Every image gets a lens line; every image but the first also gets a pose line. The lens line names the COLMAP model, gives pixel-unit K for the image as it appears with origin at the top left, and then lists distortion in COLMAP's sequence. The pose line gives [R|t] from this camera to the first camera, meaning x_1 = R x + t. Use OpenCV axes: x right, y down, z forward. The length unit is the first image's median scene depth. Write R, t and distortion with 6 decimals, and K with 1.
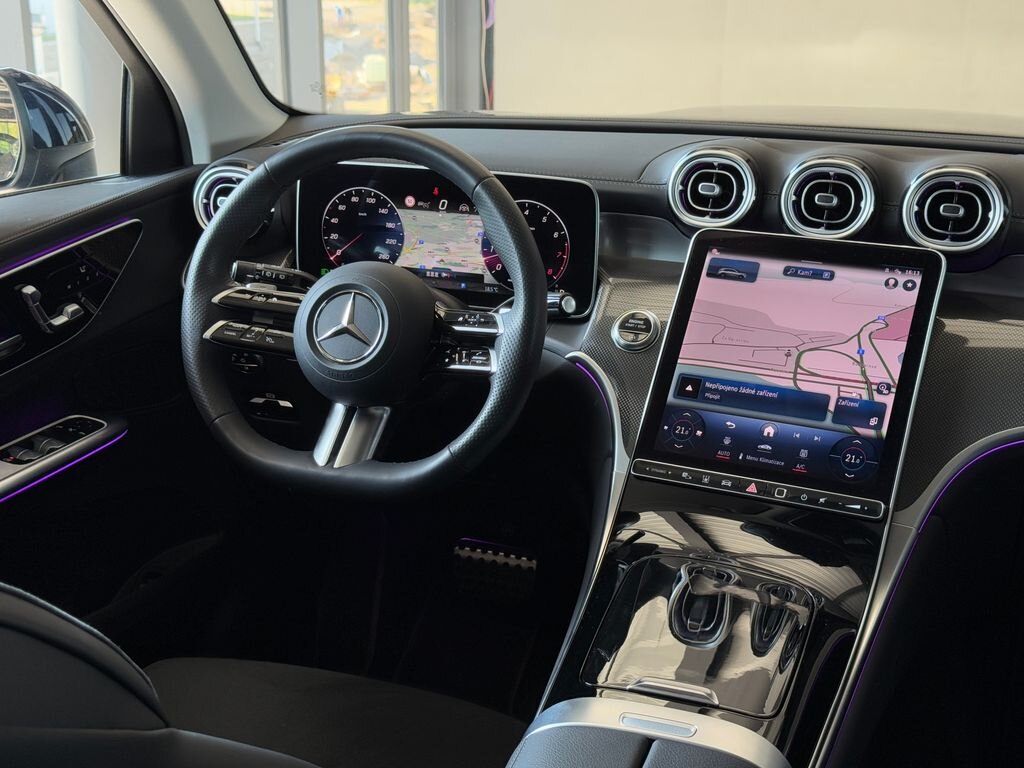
lens RADIAL K [[1453.4, 0, 512.0], [0, 1453.4, 384.0], [0, 0, 1]] dist [0.144889, -0.035624]
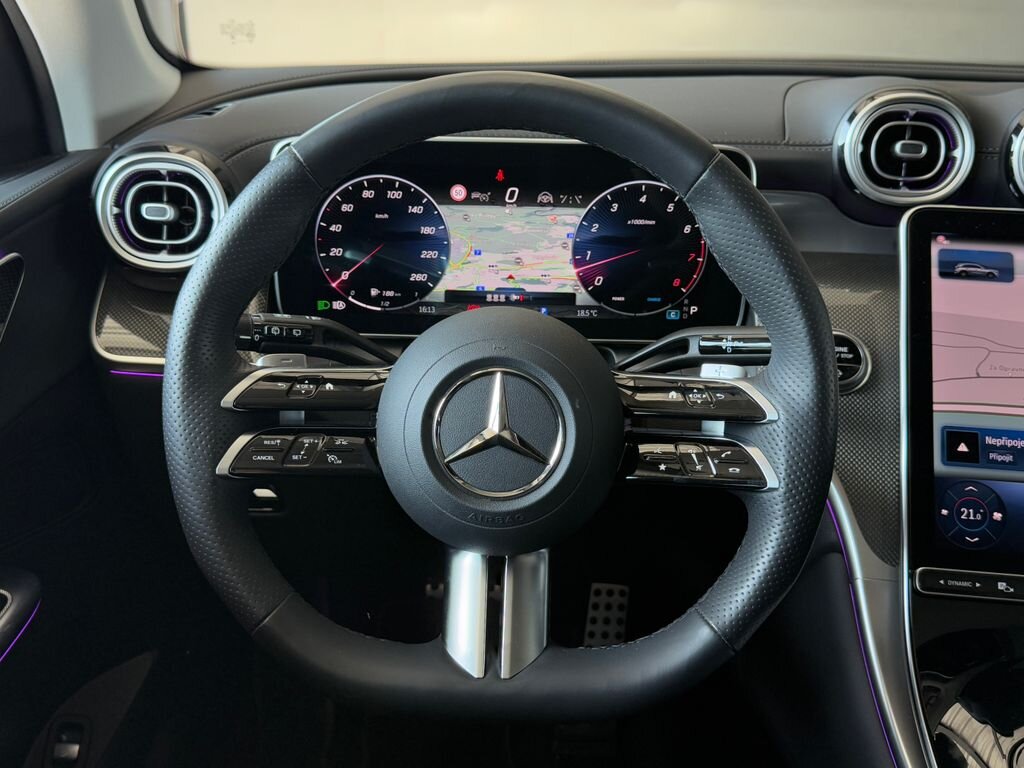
lens RADIAL K [[1038.9, 0, 512.0], [0, 1038.9, 384.0], [0, 0, 1]] dist [0.187108, -0.527443]
pose [[0.951153, -0.118621, 0.285021, -0.199049], [0.089087, 0.989422, 0.114488, -0.093938], [-0.295587, -0.083504, 0.951659, 0.545847]]
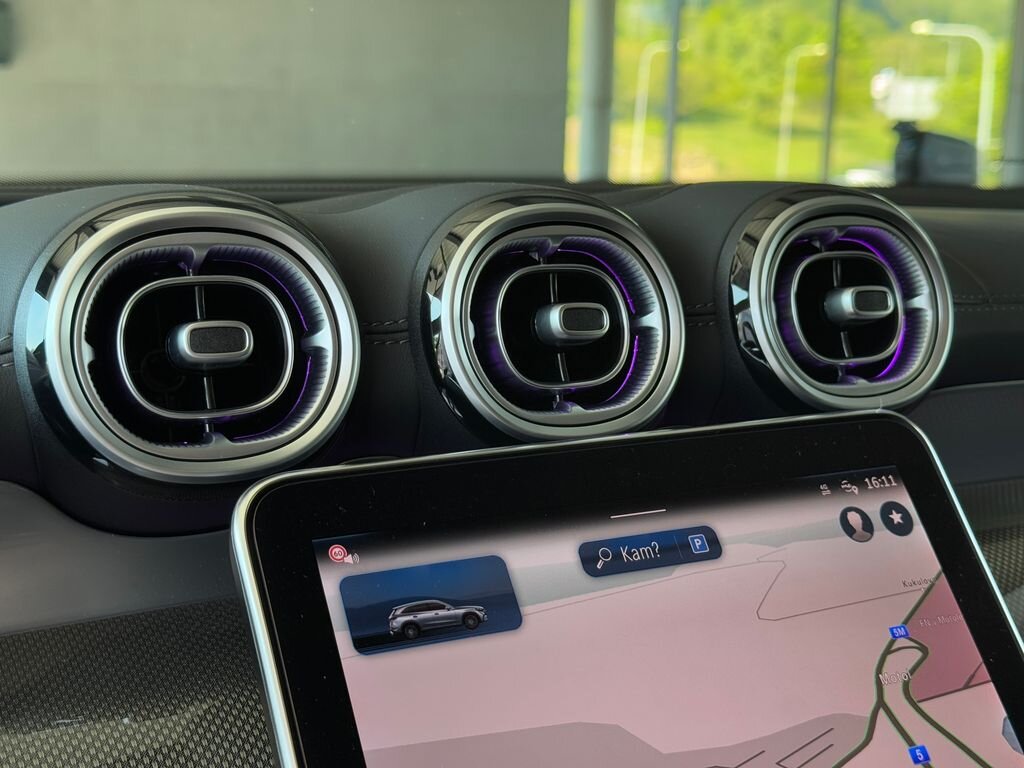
lens RADIAL K [[1453.4, 0, 512.0], [0, 1453.4, 384.0], [0, 0, 1]] dist [0.144889, -0.035624]
pose [[0.590999, -0.159145, 0.790818, -0.051780], [0.235046, 0.971780, 0.019907, -0.114189], [-0.771669, 0.174114, 0.611728, 0.762172]]
